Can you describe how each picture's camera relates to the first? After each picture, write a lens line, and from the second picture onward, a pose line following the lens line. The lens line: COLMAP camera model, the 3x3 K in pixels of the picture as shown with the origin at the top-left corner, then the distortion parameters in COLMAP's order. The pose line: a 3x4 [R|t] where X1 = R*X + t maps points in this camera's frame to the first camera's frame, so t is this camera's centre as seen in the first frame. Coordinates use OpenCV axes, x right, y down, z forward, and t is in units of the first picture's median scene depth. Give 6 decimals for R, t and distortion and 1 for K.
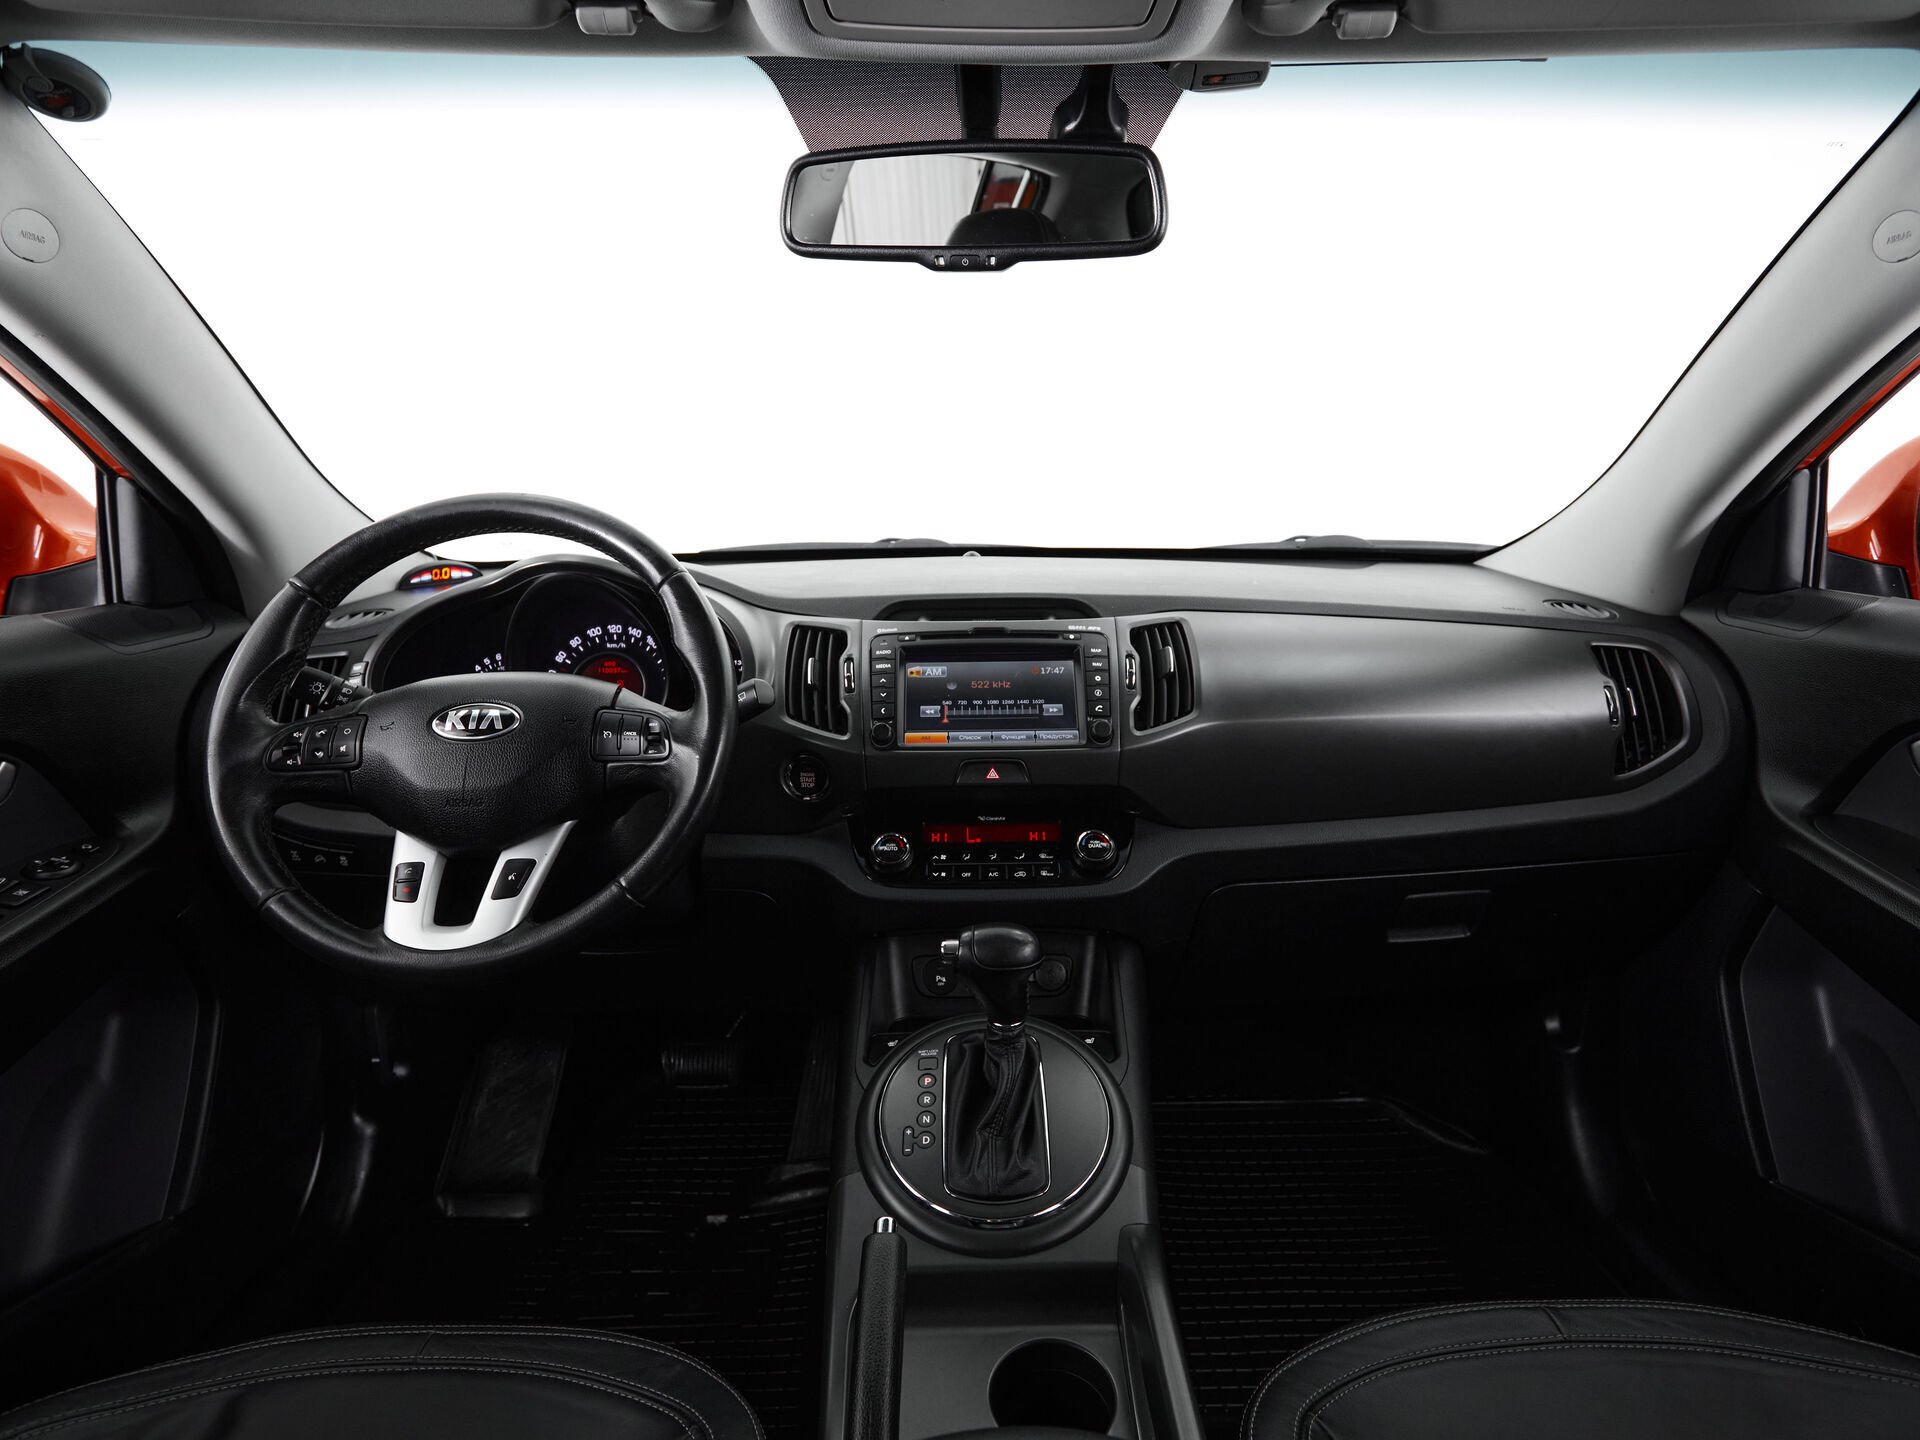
lens RADIAL K [[1057.7, 0, 983.9], [0, 1057.7, 726.3], [0, 0, 1]] dist [0.000345, -0.003053]
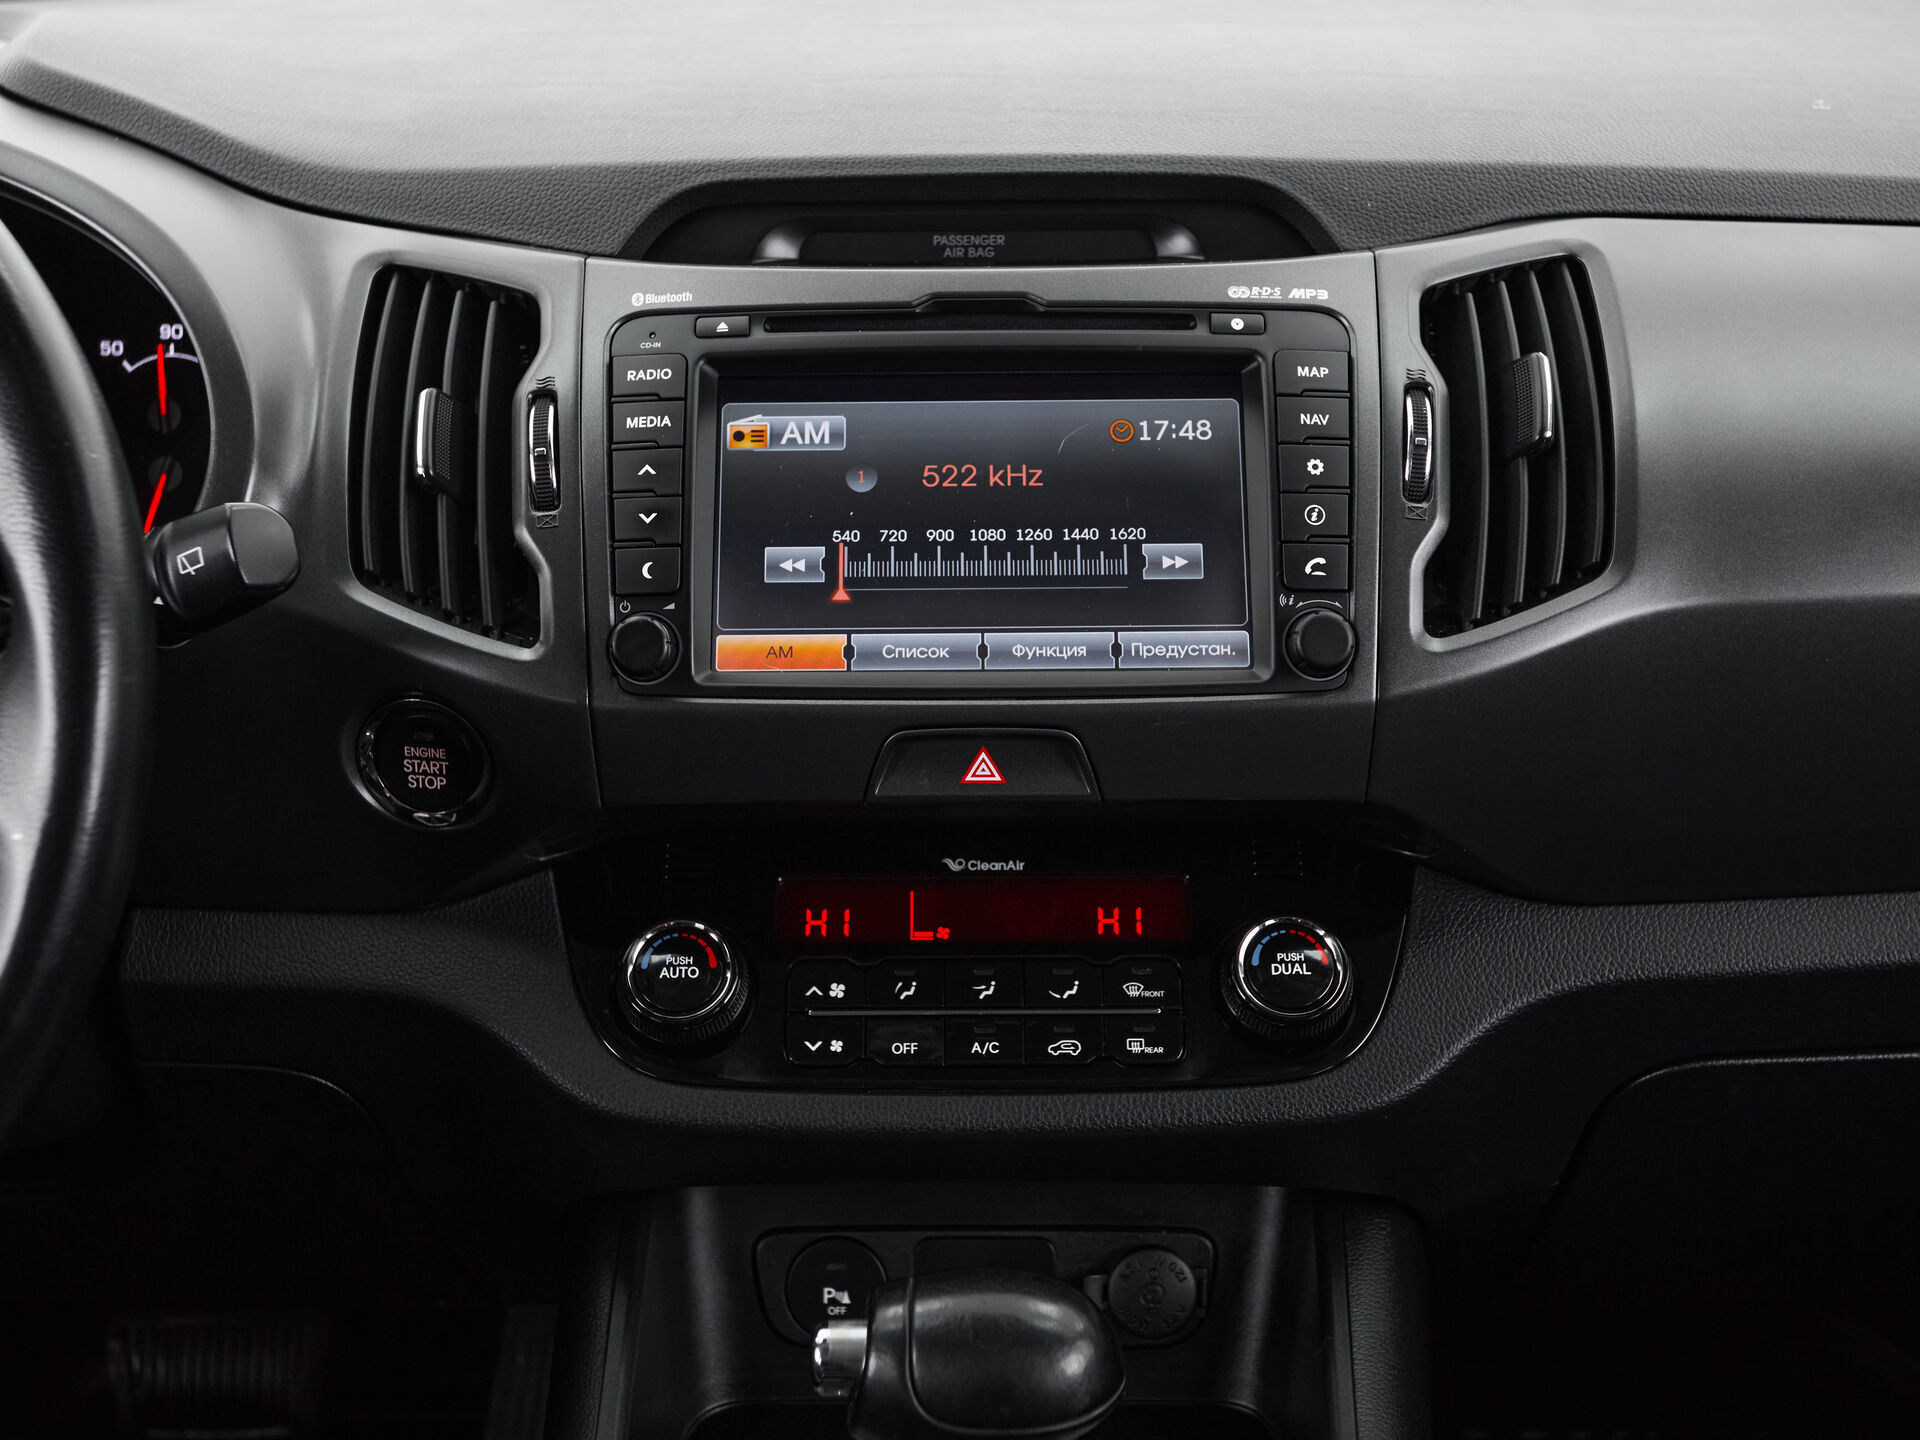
lens RADIAL K [[2632.4, 0, 960.0], [0, 2632.4, 720.0], [0, 0, 1]] dist [0.022283, 0.010715]
pose [[0.999684, 0.009700, -0.023171, 0.019227], [-0.004878, 0.979841, 0.199718, -0.127921], [0.024641, -0.199542, 0.979579, 0.197291]]
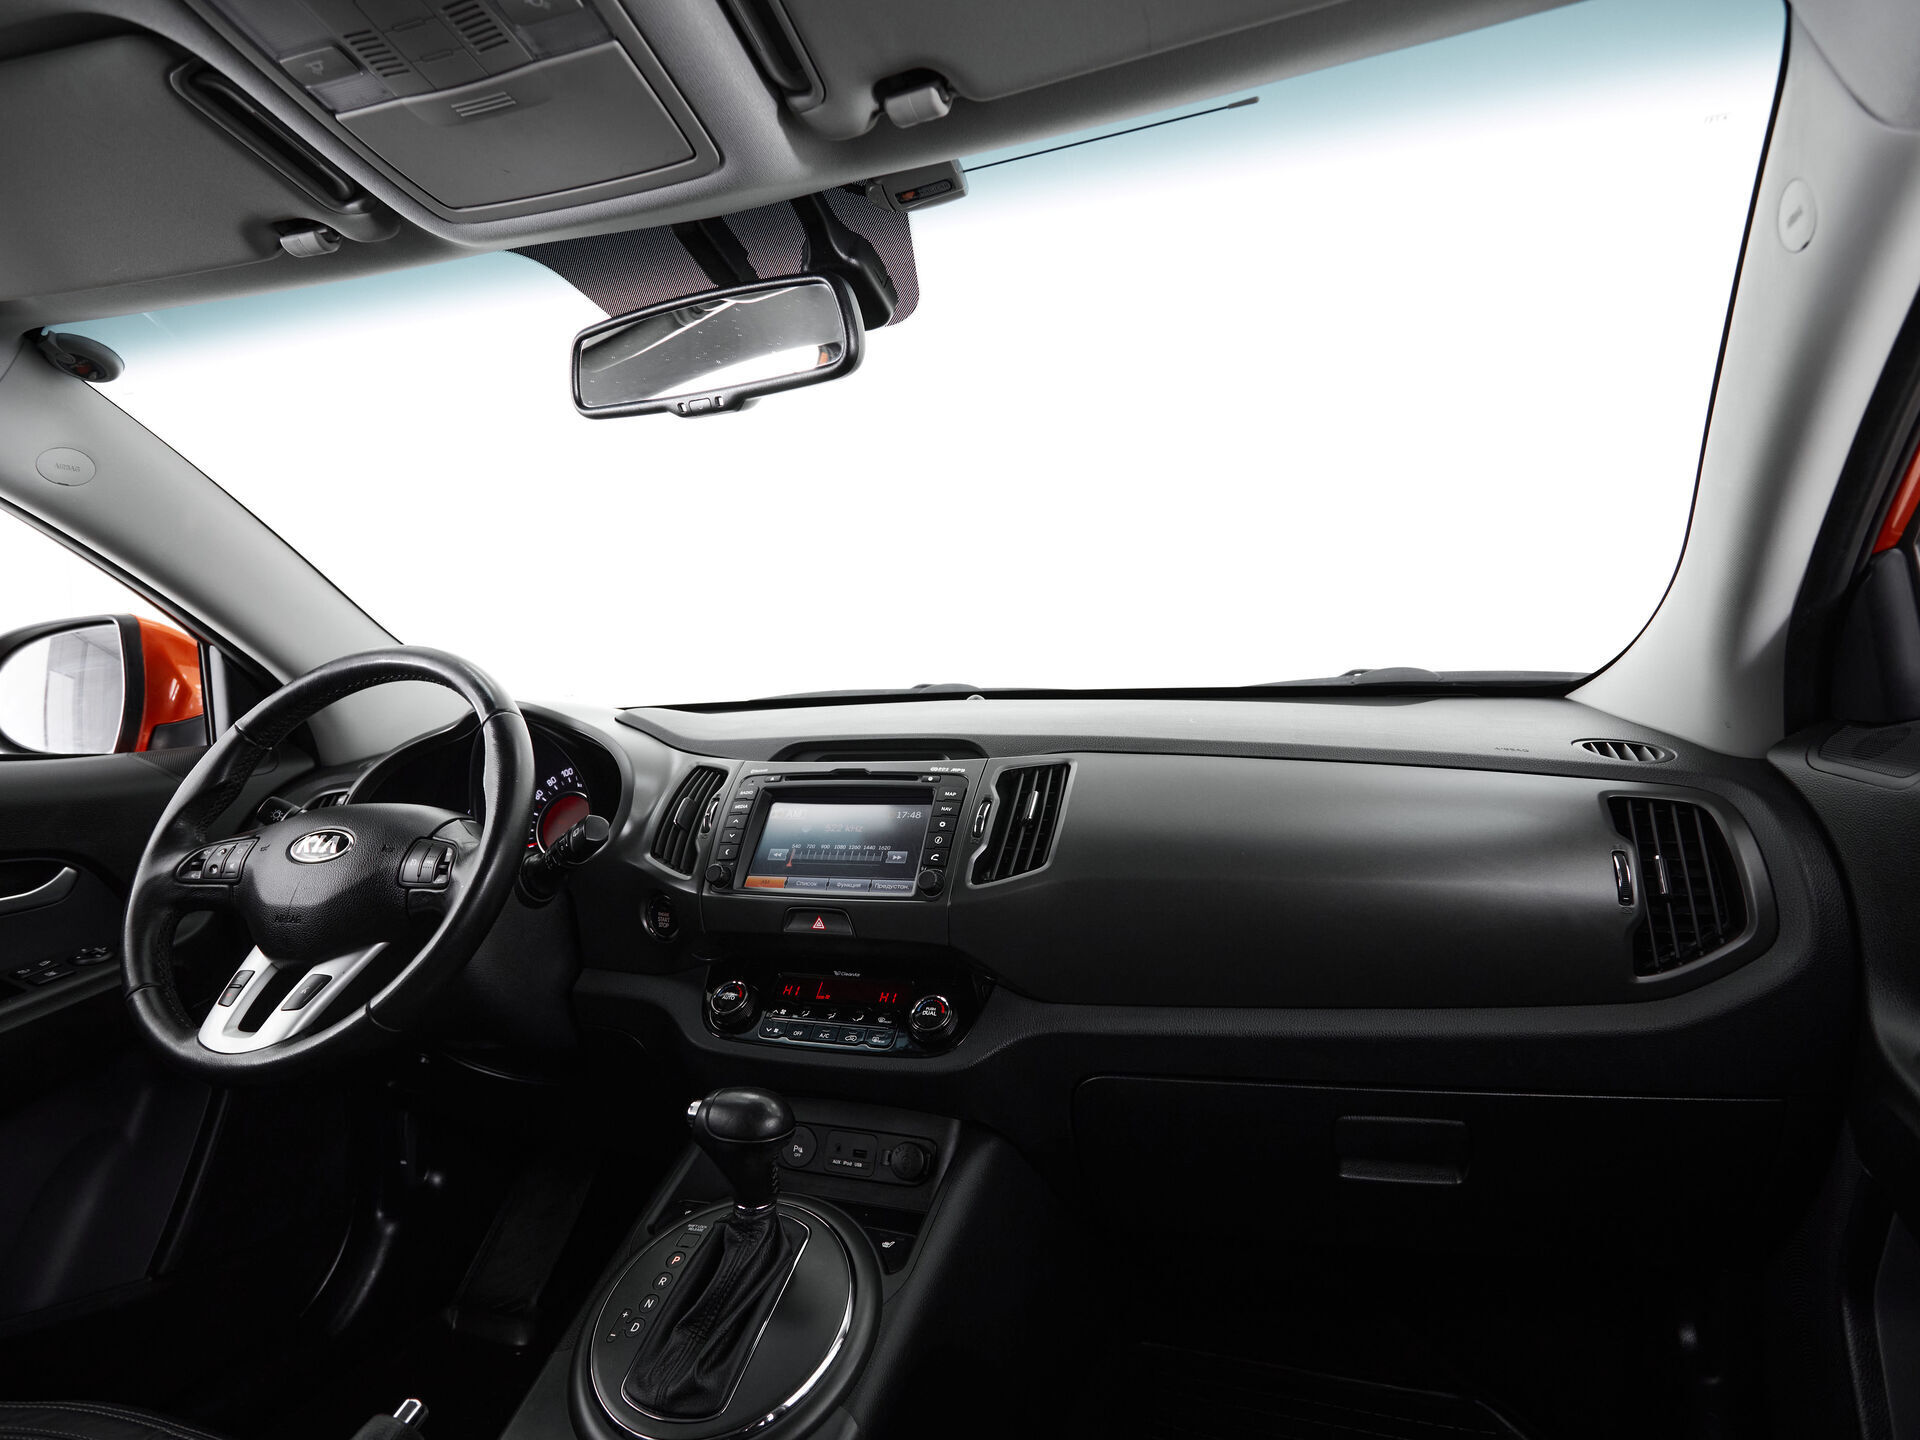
lens RADIAL K [[1055.9, 0, 946.9], [0, 1055.9, 715.0], [0, 0, 1]] dist [-0.000260, 0.000780]
pose [[0.935647, -0.013027, -0.352696, 0.429269], [-0.042577, 0.987854, -0.149437, -0.002450], [0.350359, 0.154837, 0.923728, 0.146205]]
